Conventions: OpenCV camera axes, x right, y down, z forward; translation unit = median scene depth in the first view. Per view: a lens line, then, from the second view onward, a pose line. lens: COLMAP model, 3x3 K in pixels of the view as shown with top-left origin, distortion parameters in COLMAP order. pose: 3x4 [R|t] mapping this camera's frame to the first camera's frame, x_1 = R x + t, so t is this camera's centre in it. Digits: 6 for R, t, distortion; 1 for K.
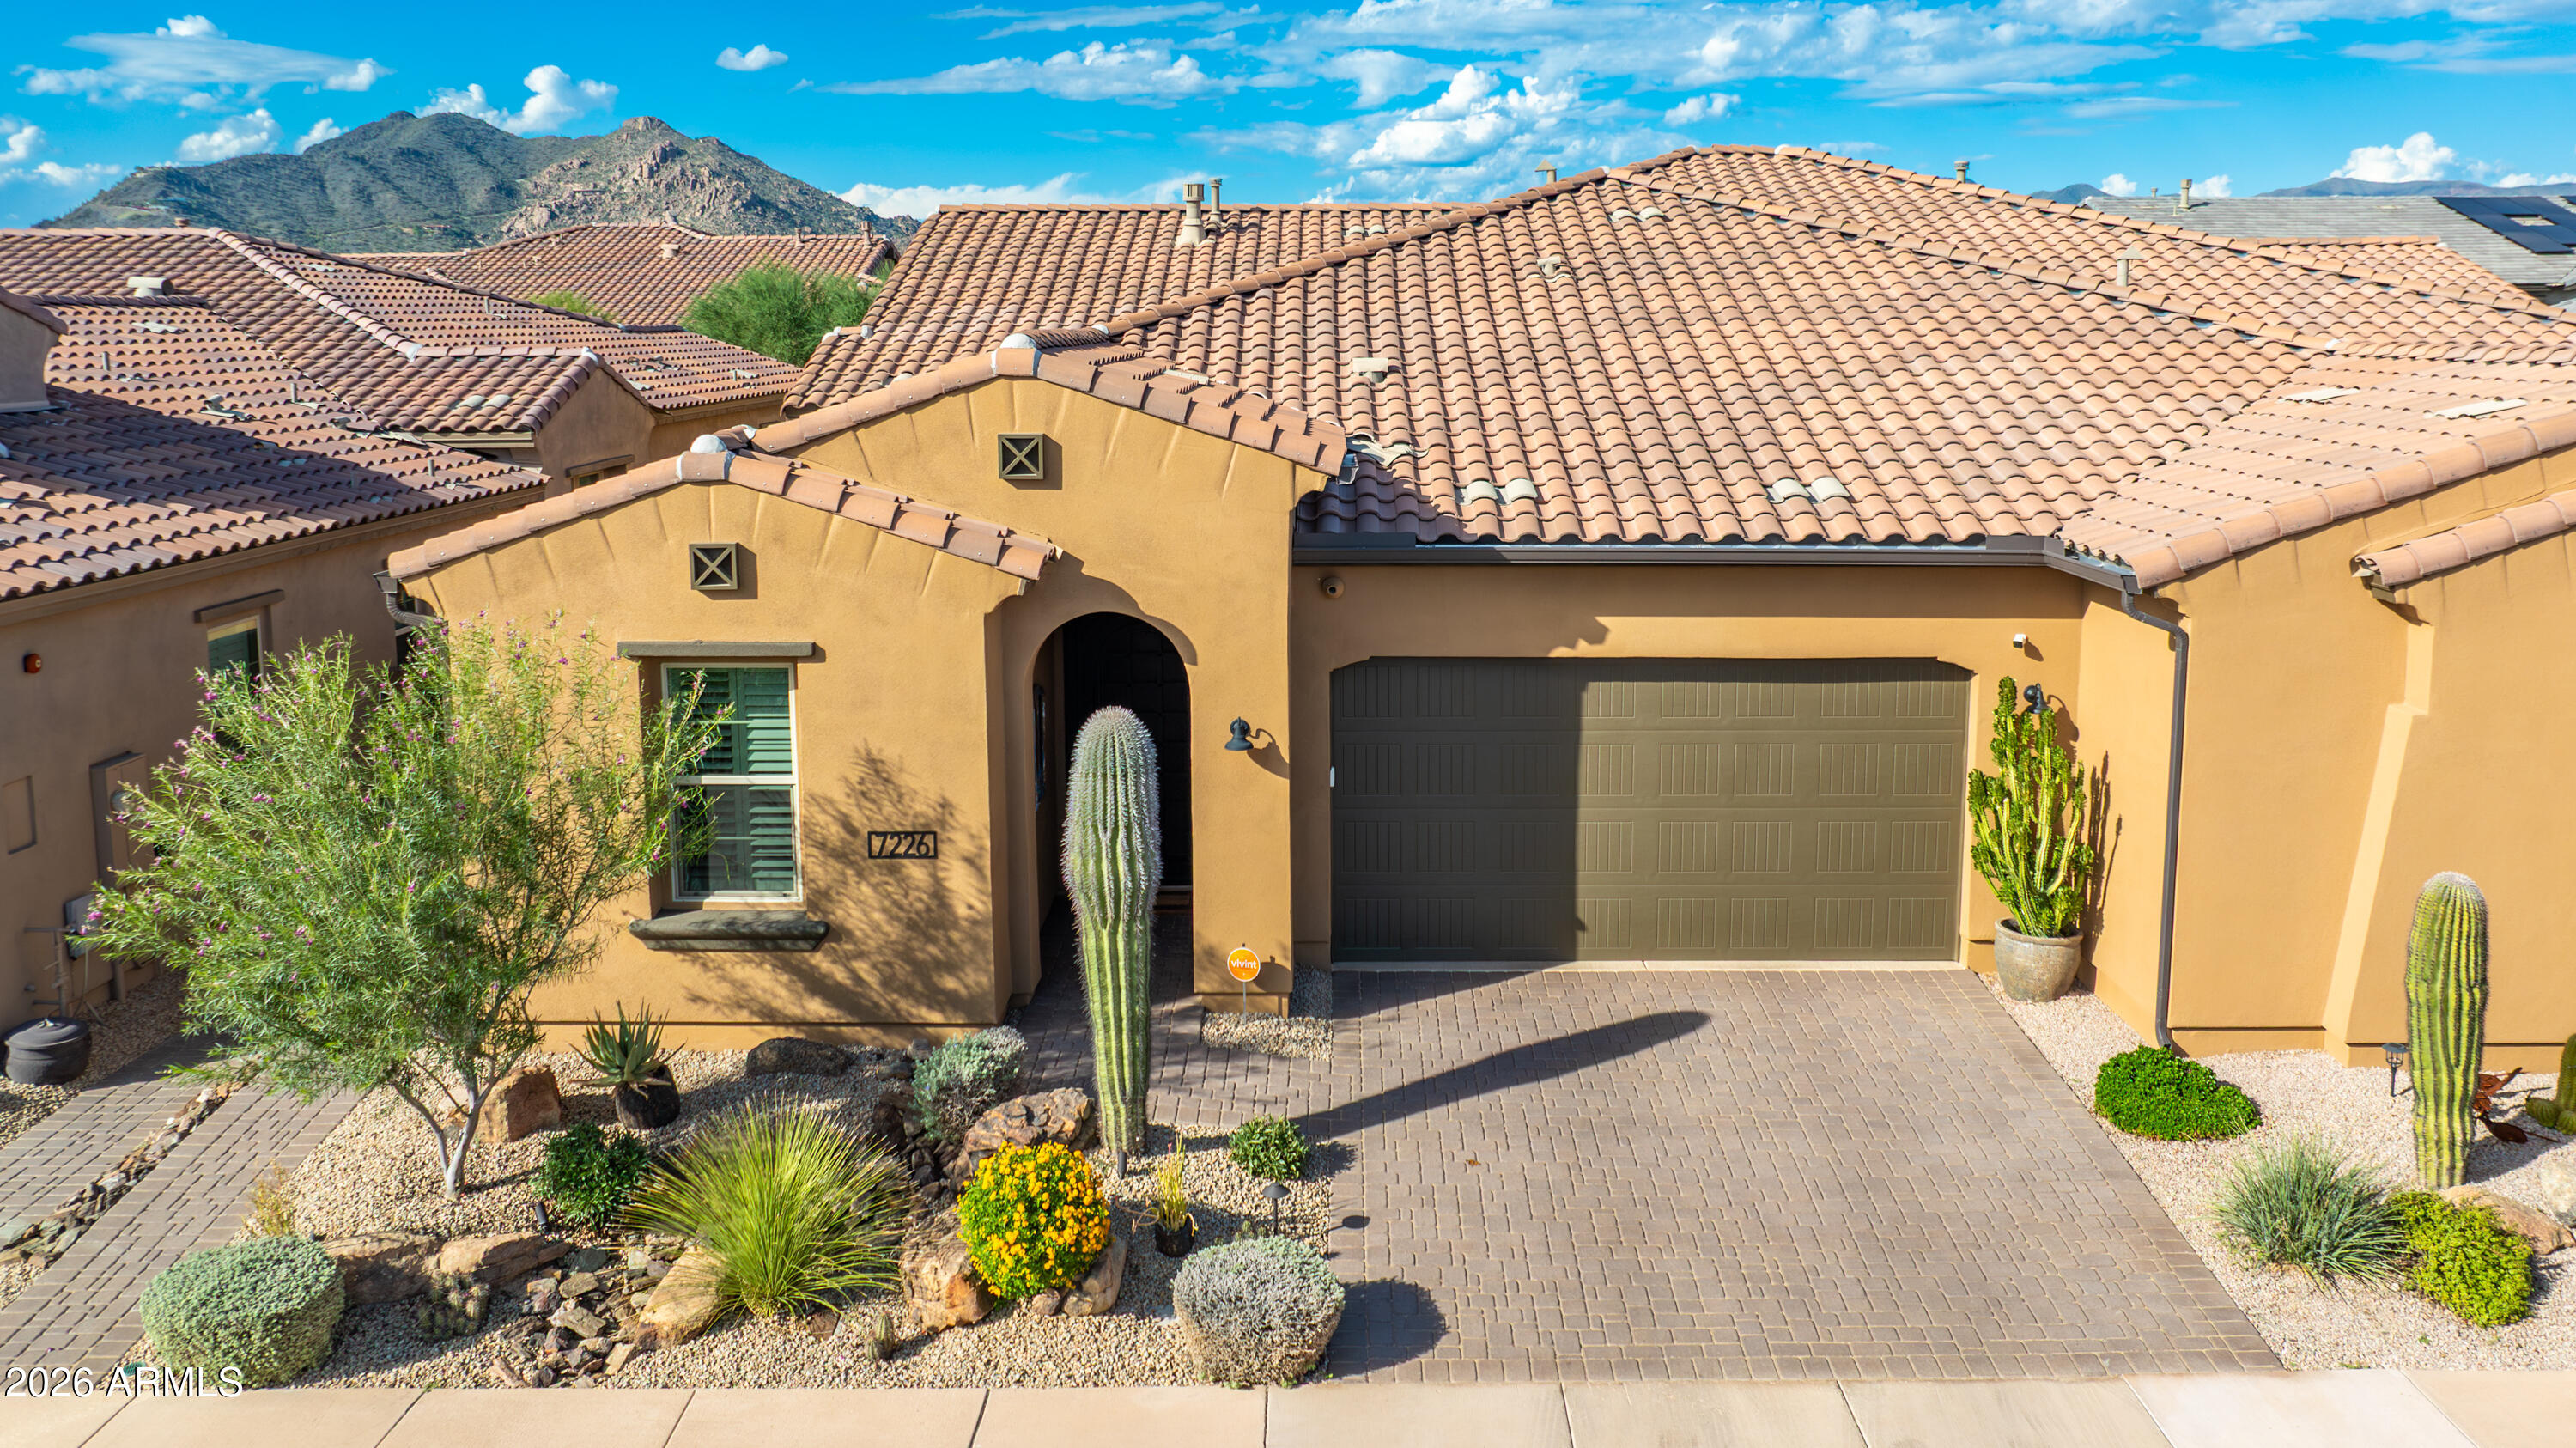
lens RADIAL K [[2535.7, 0, 1288.0], [0, 2535.7, 724.0], [0, 0, 1]] dist [-0.020729, -0.018606]
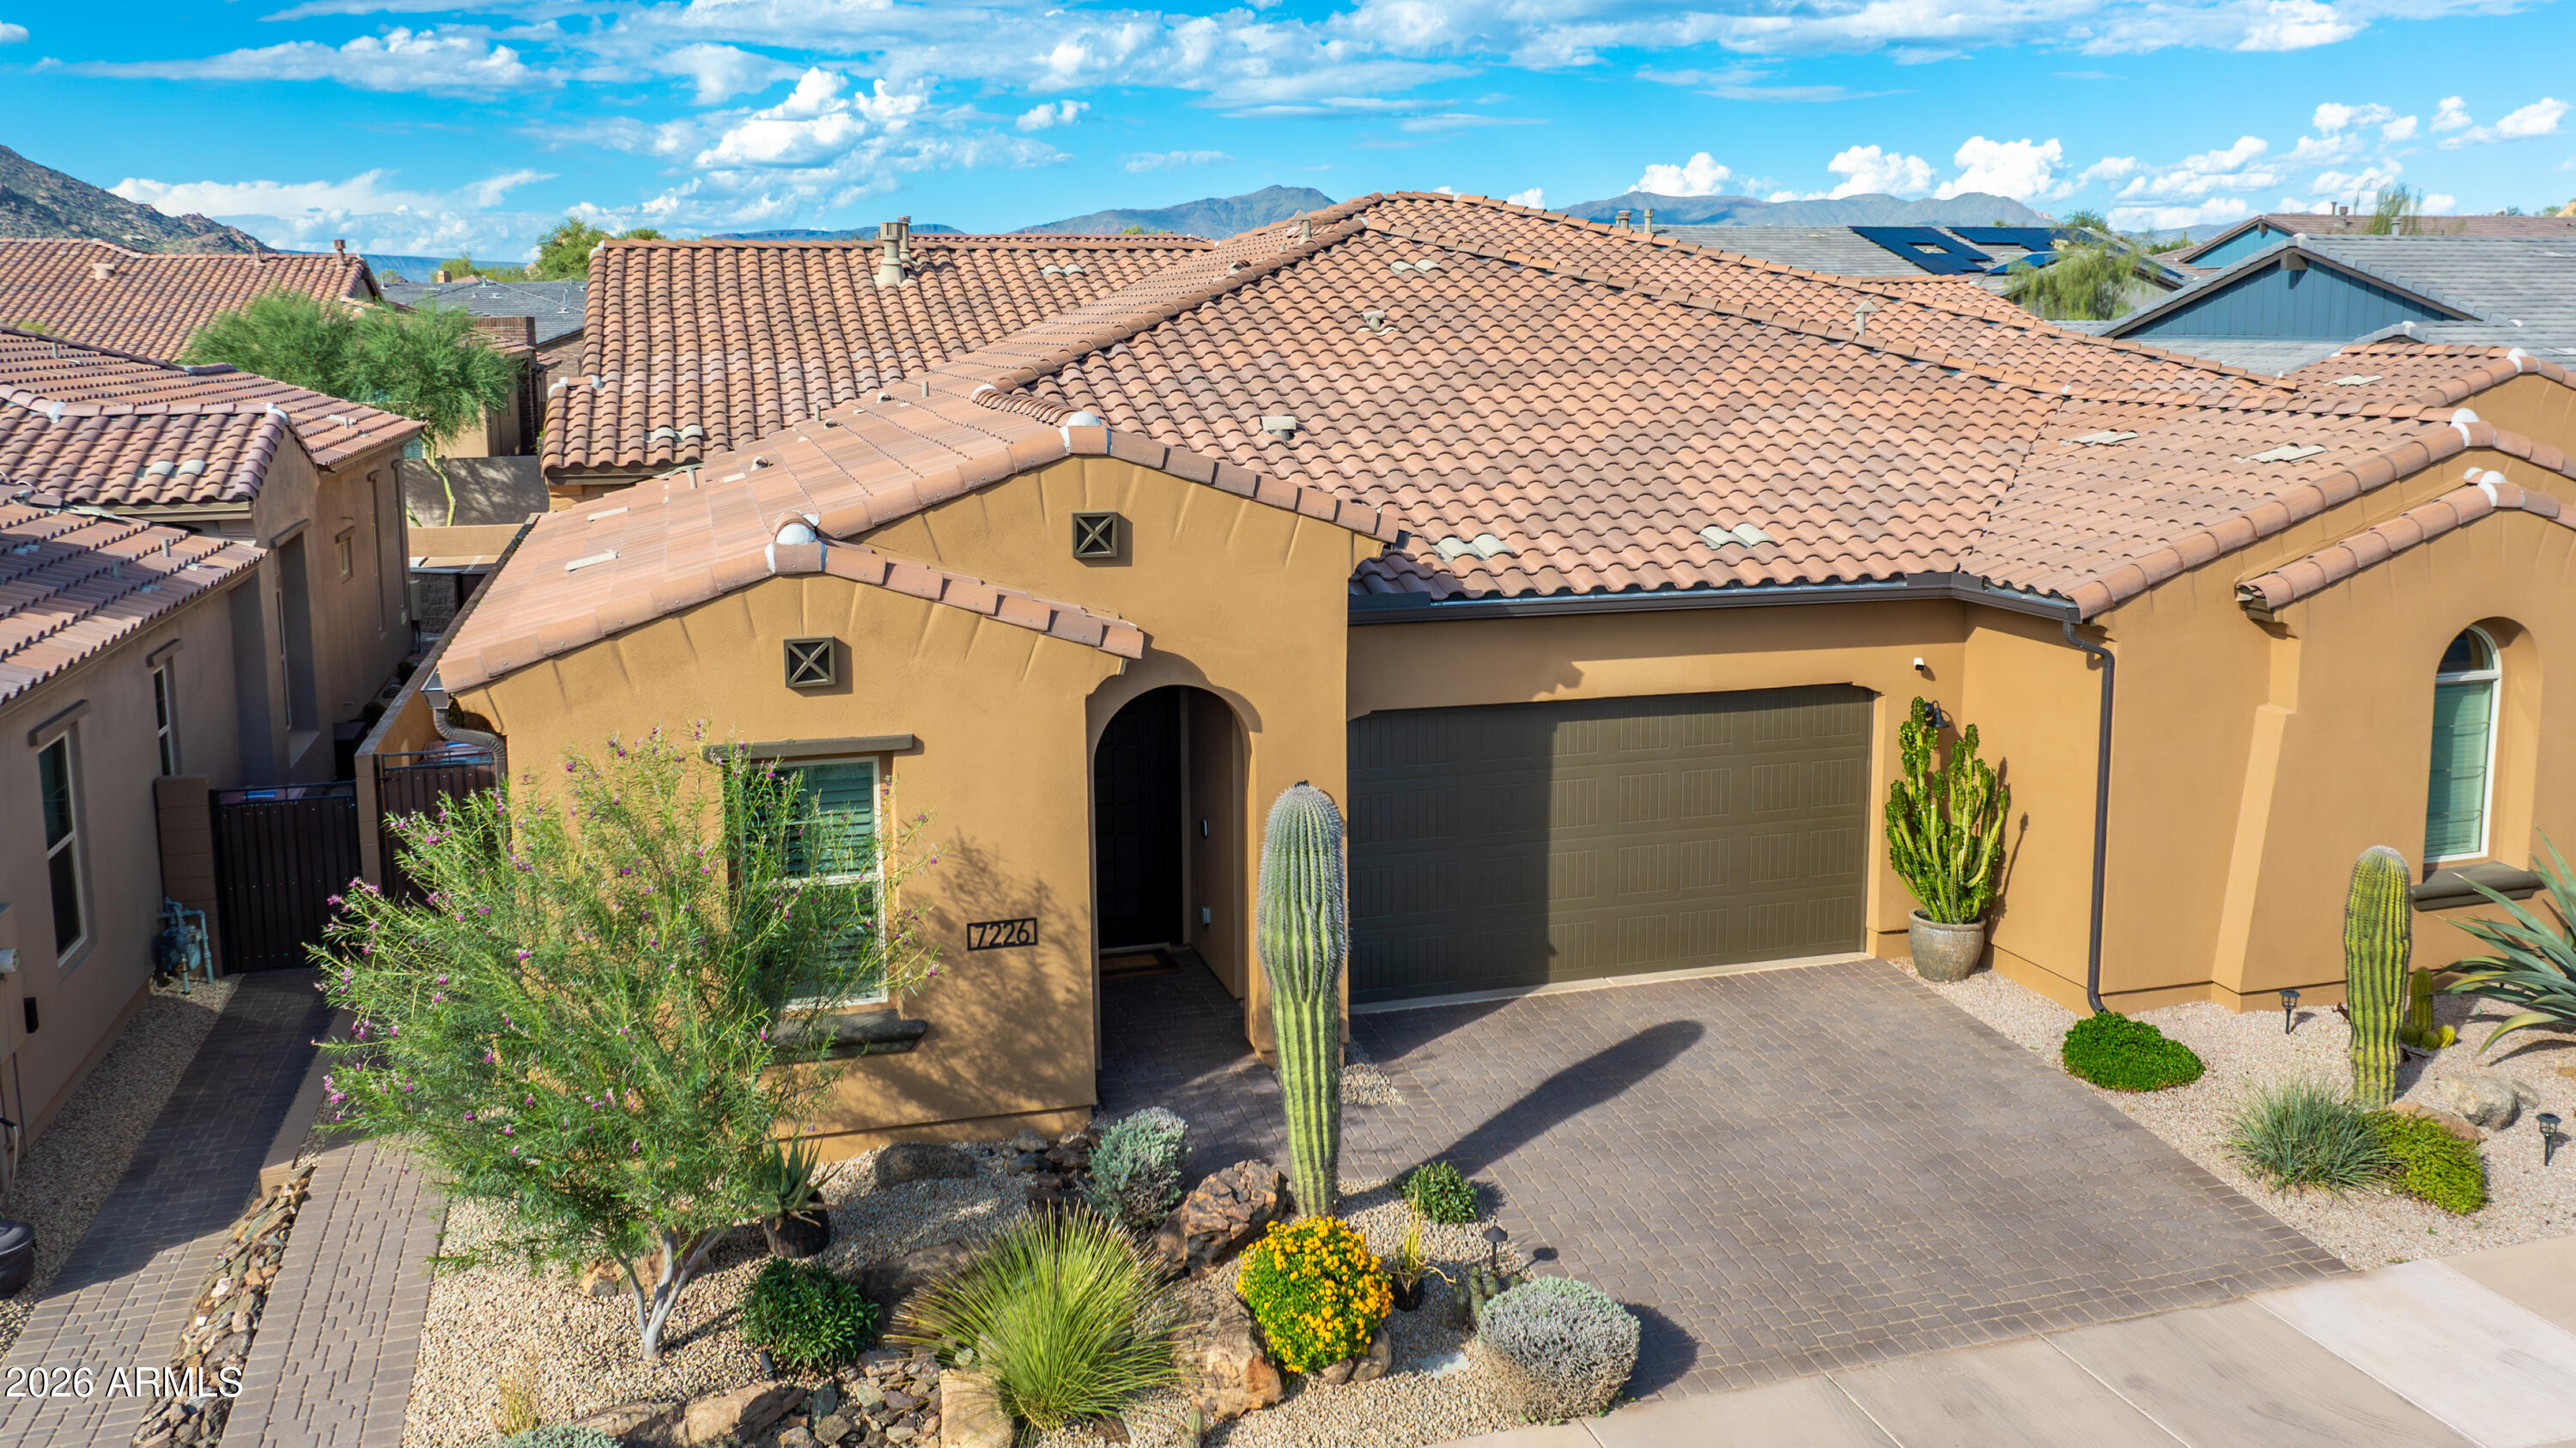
lens RADIAL K [[2581.8, 0, 1288.0], [0, 2581.8, 724.0], [0, 0, 1]] dist [-0.012487, -0.041507]
pose [[0.932357, -0.060677, 0.356412, -0.387835], [0.057886, 0.998152, 0.018502, -0.044233], [-0.356875, 0.003381, 0.934146, 0.026354]]
